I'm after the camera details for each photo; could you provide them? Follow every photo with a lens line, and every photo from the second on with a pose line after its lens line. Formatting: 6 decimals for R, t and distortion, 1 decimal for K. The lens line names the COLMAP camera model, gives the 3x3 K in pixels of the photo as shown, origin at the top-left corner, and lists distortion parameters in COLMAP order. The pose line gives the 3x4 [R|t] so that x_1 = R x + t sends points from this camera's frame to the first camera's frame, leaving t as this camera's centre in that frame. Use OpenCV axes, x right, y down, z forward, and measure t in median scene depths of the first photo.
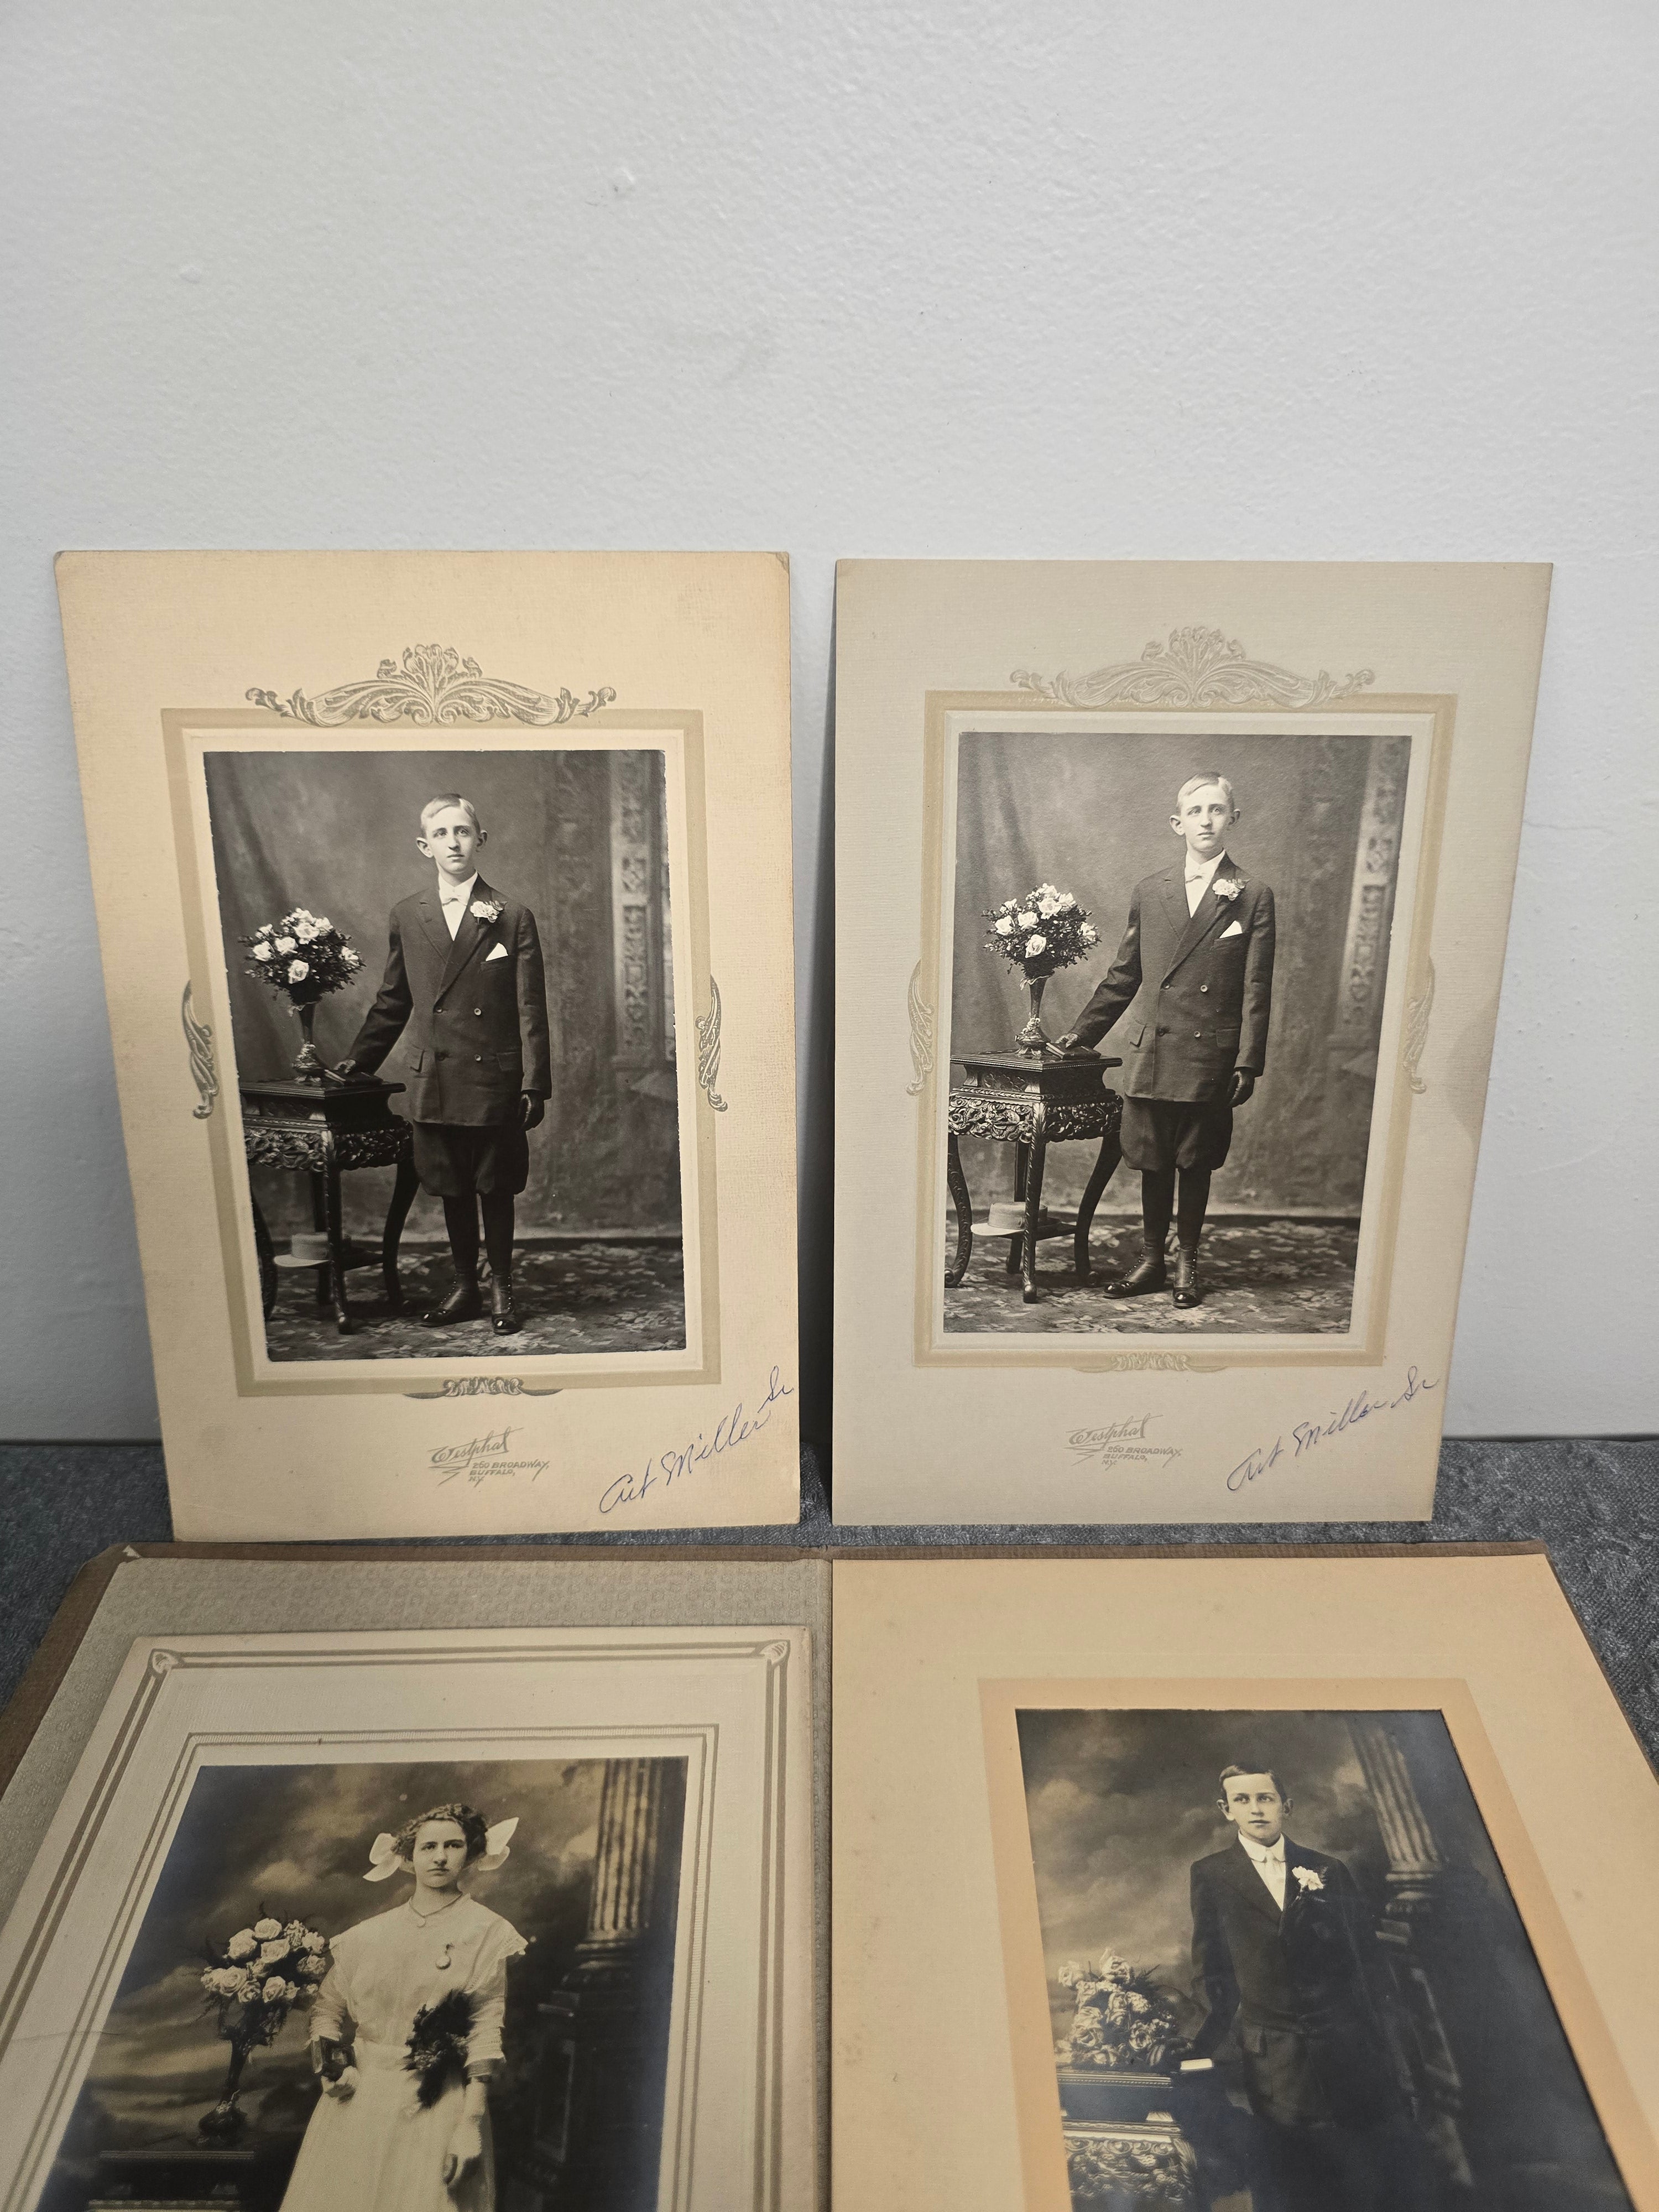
lens RADIAL K [[1549.4, 0, 859.8], [0, 1549.4, 1102.0], [0, 0, 1]] dist [0.027473, -0.045135]
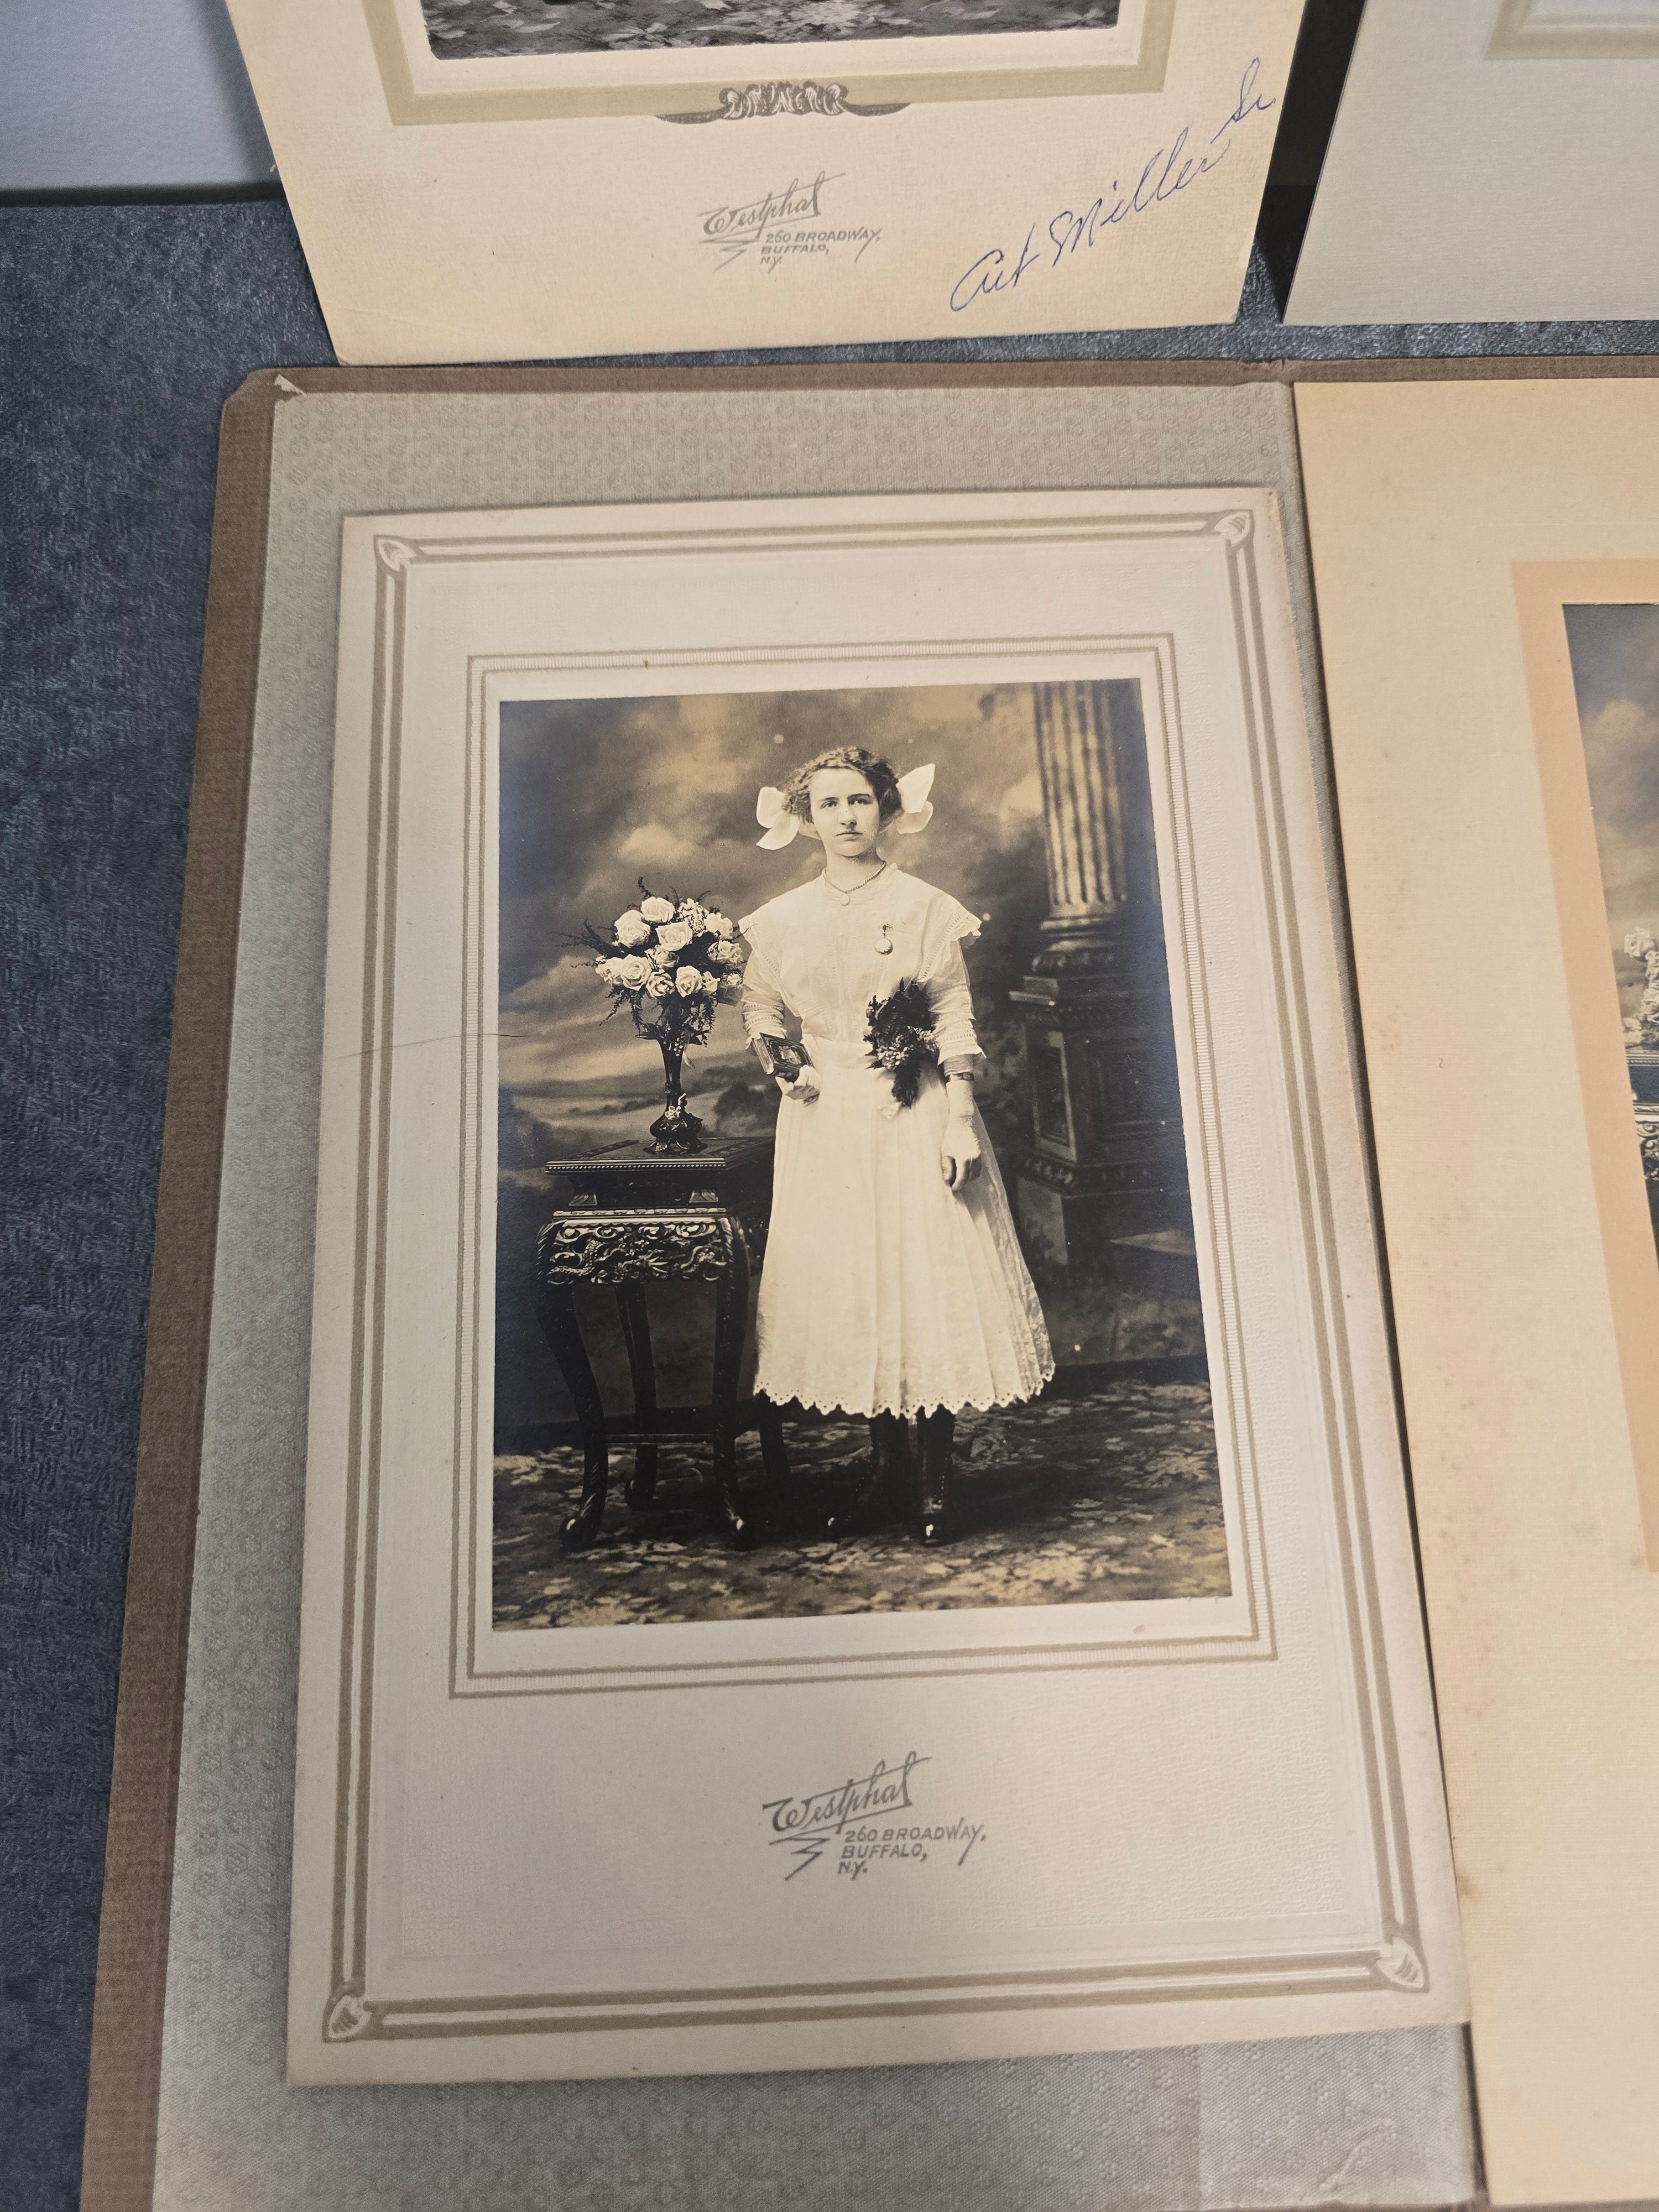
lens RADIAL K [[1607.7, 0, 865.6], [0, 1607.7, 1114.4], [0, 0, 1]] dist [0.011520, -0.029707]
pose [[0.999898, -0.013966, 0.002995, -0.248881], [0.007584, 0.696857, 0.717170, 0.006608], [-0.012103, -0.717075, 0.696891, 0.305484]]
